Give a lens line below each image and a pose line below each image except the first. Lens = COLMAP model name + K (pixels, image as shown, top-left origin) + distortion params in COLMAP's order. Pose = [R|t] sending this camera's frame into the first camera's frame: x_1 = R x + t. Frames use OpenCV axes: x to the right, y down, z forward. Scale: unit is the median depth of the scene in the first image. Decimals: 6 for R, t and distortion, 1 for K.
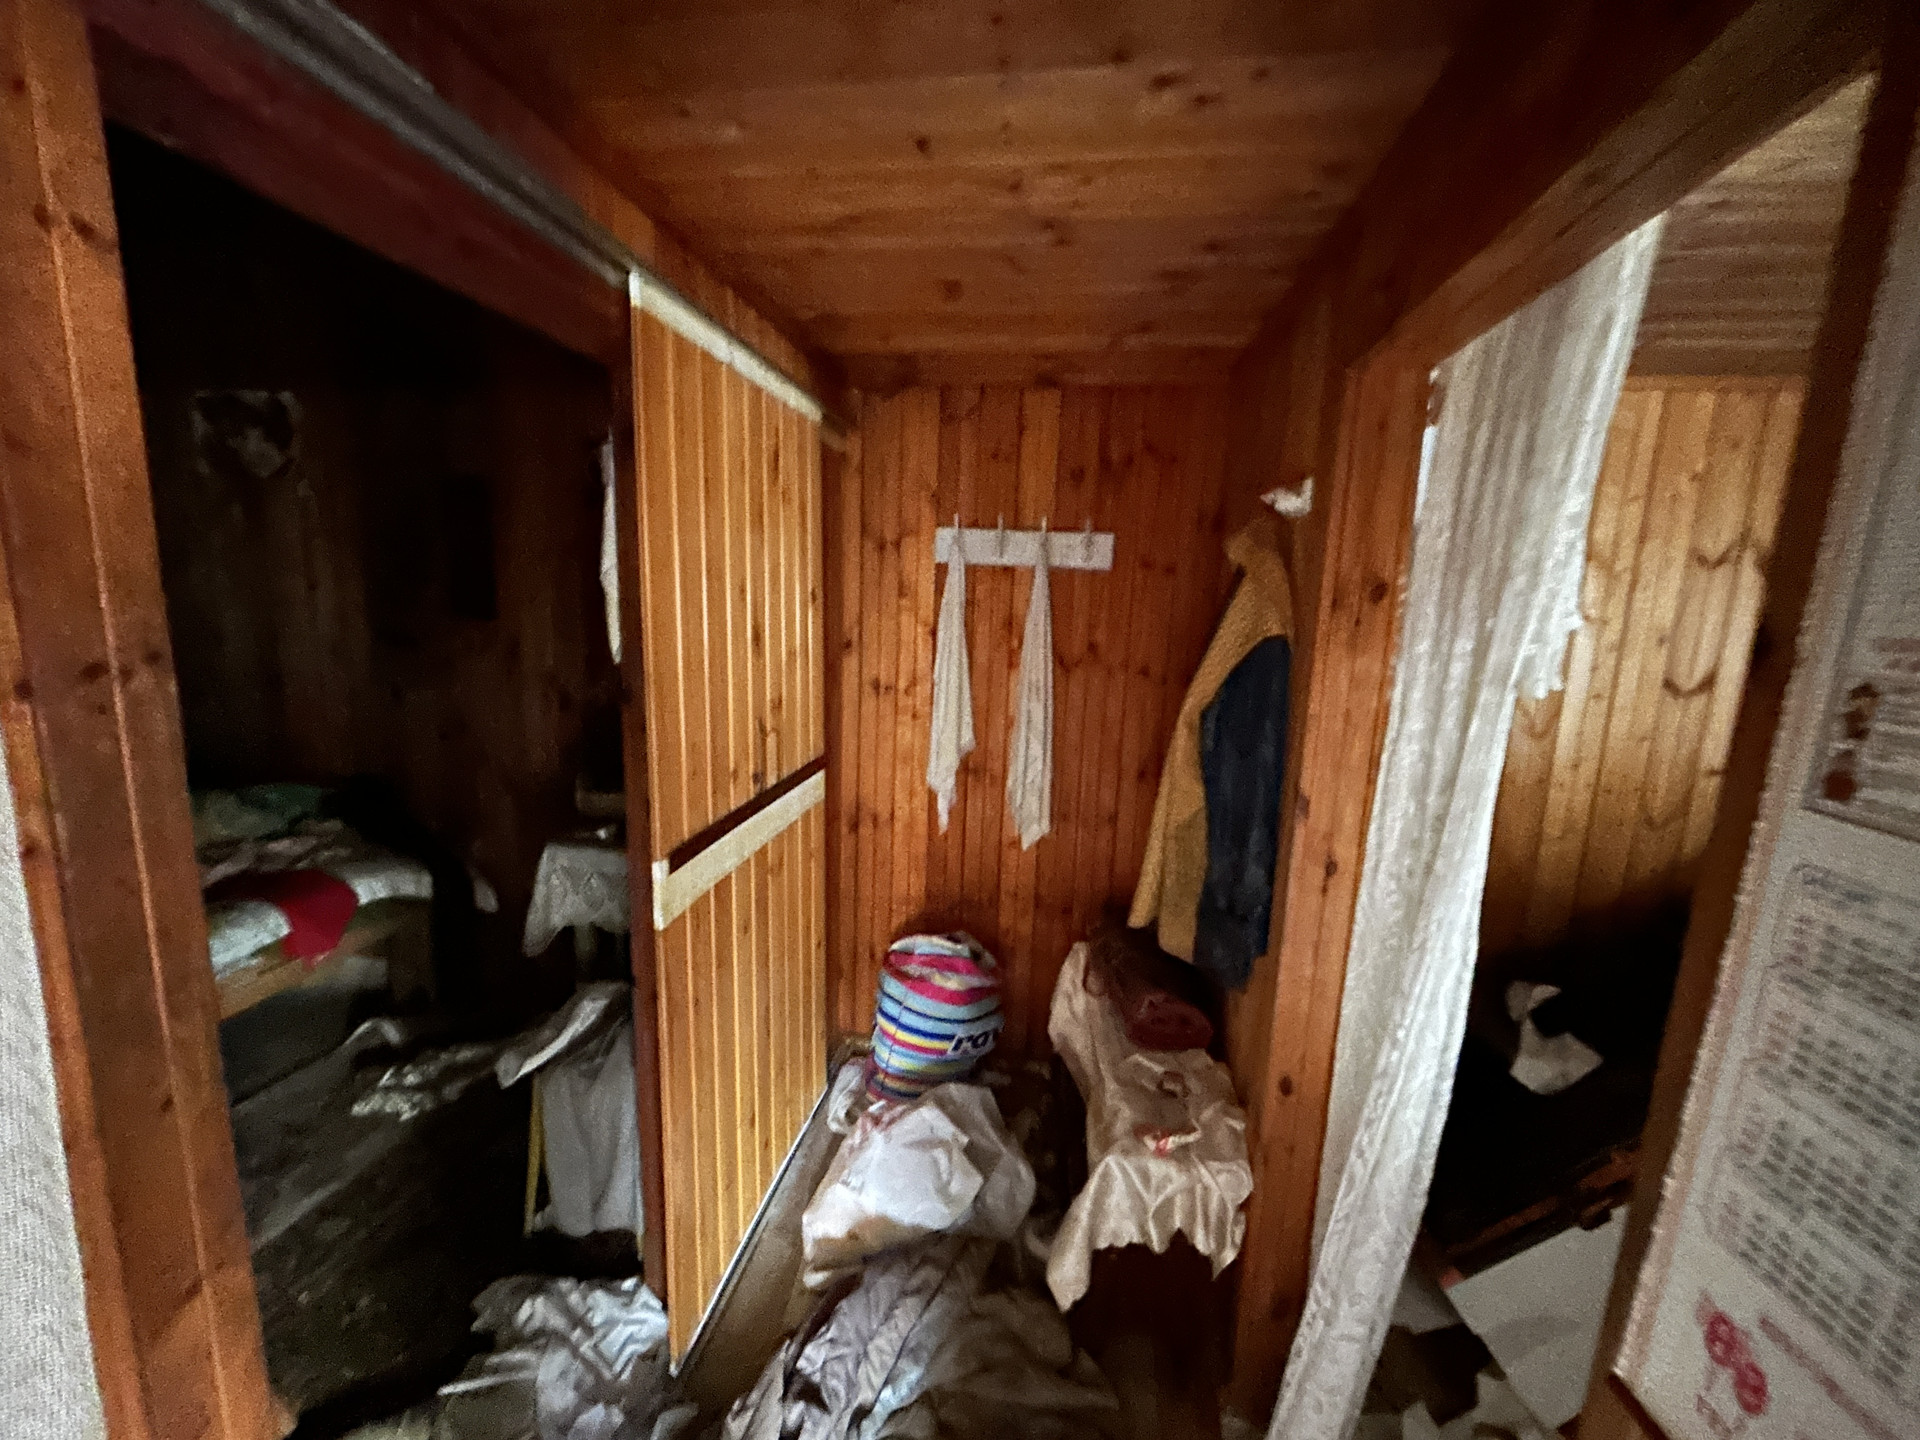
lens RADIAL K [[786.1, 0, 960.0], [0, 786.1, 720.0], [0, 0, 1]] dist [-0.002211, -0.000211]
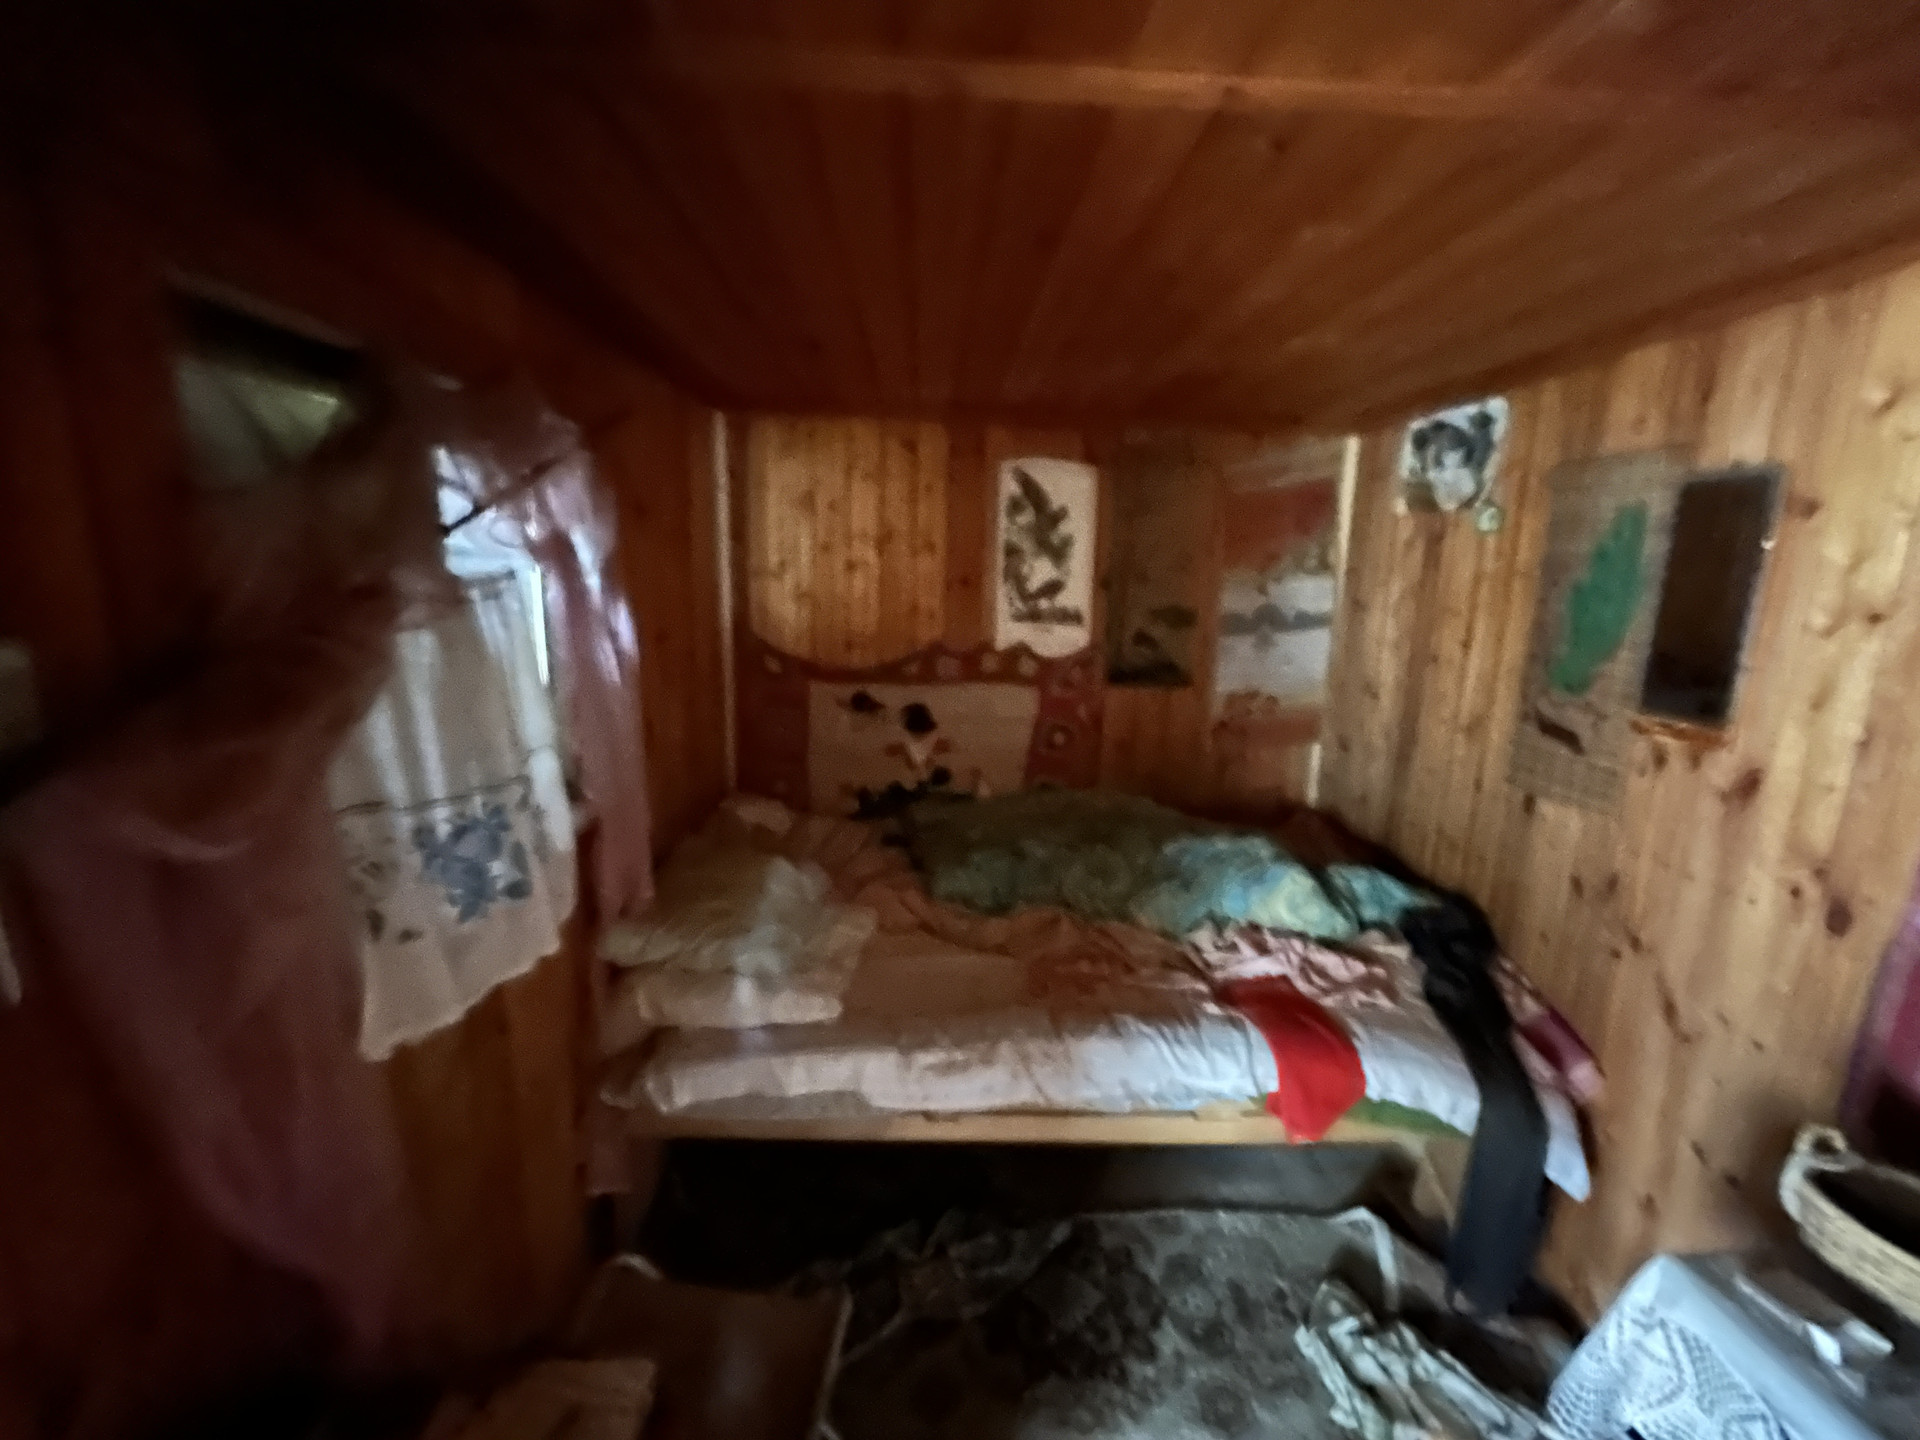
lens RADIAL K [[786.1, 0, 960.0], [0, 786.1, 720.0], [0, 0, 1]] dist [-0.002211, -0.000211]
pose [[0.221116, 0.152645, -0.963227, -0.196616], [-0.190917, 0.975340, 0.110738, -0.101697], [0.956378, 0.159411, 0.244806, 0.391441]]
